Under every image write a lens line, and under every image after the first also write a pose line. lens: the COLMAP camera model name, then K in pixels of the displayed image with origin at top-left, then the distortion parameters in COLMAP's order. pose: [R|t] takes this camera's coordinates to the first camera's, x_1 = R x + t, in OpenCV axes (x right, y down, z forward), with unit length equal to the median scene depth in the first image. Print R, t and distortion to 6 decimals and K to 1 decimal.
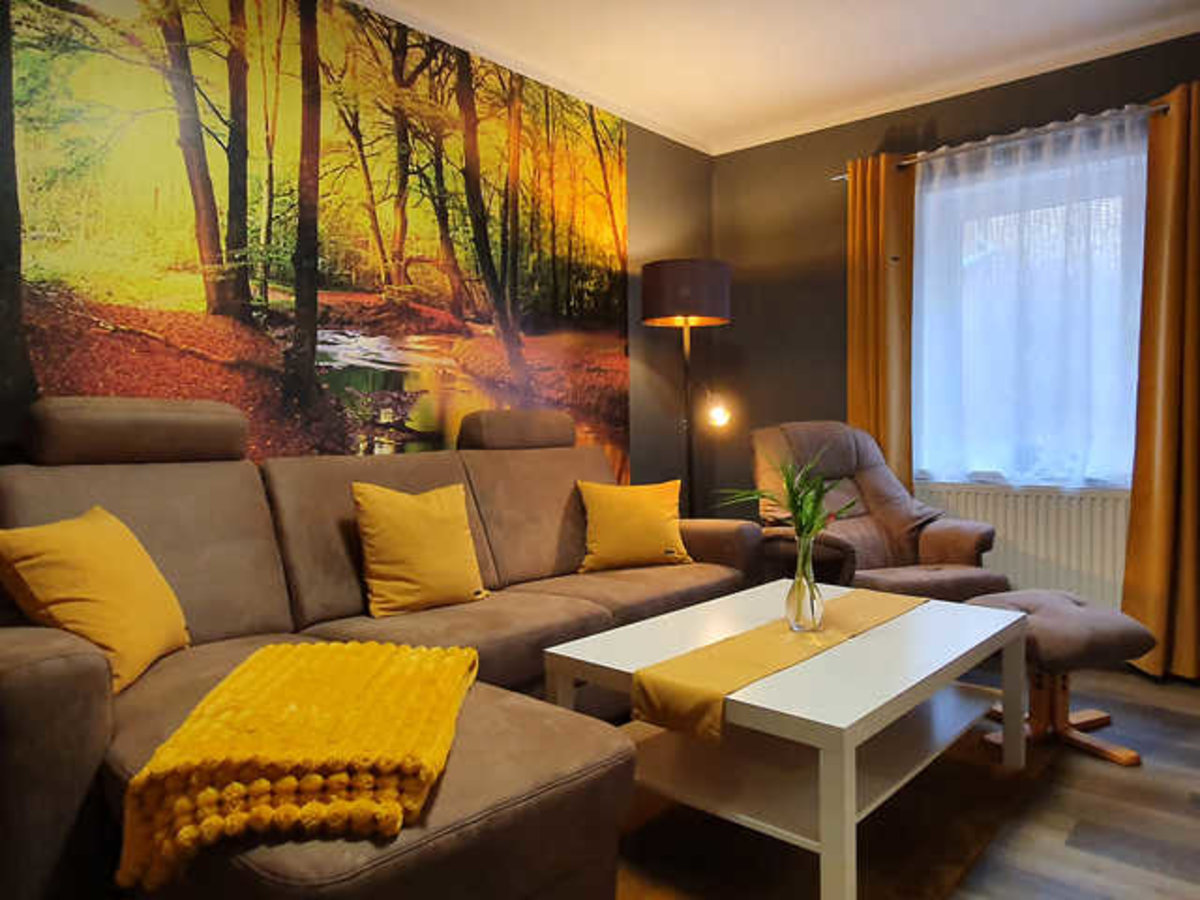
lens RADIAL K [[830.0, 0, 594.2], [0, 830.0, 452.1], [0, 0, 1]] dist [0.009505, -0.000115]
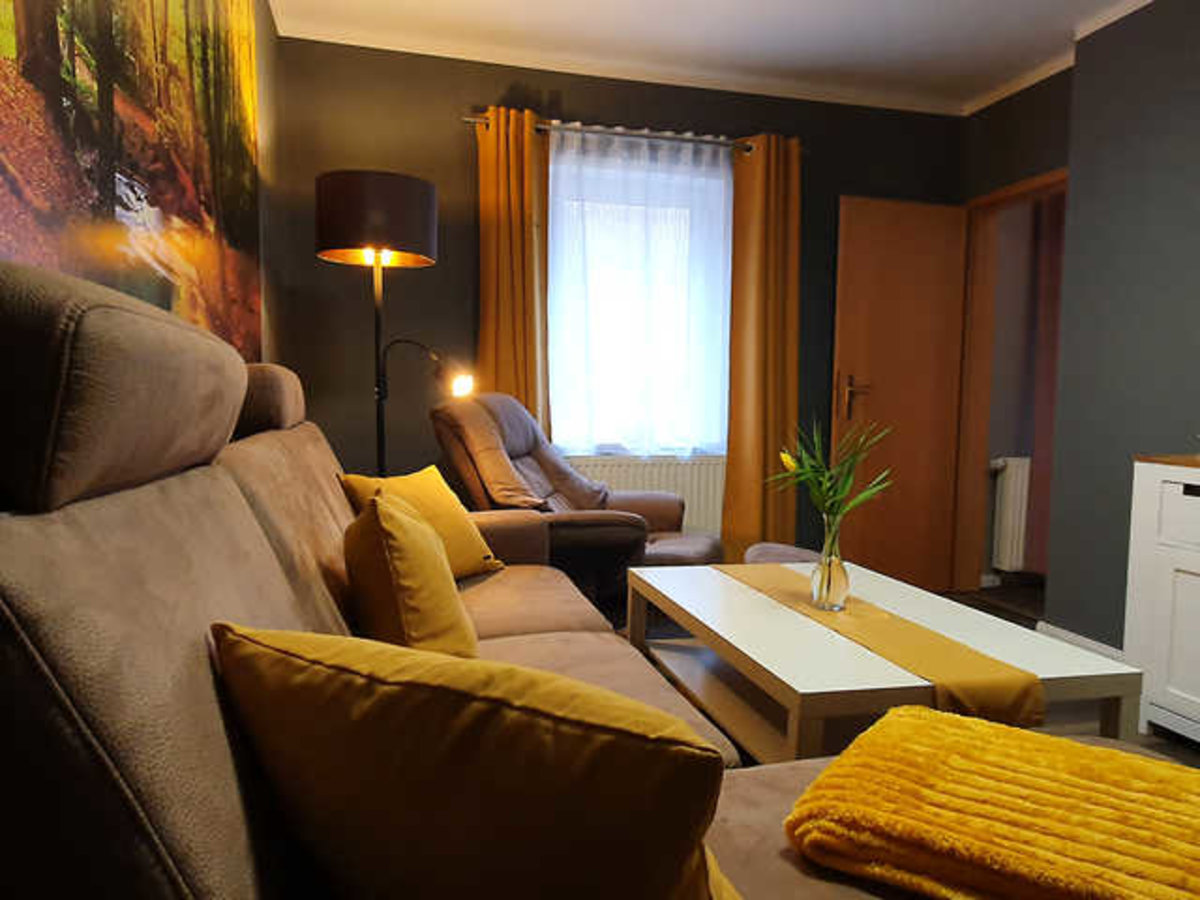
lens RADIAL K [[861.1, 0, 596.7], [0, 861.1, 457.8], [0, 0, 1]] dist [0.008640, -0.002792]
pose [[0.561989, -0.040376, 0.826159, -0.472213], [0.010886, 0.999082, 0.041422, -0.005234], [-0.827073, -0.014285, 0.561913, 0.416419]]
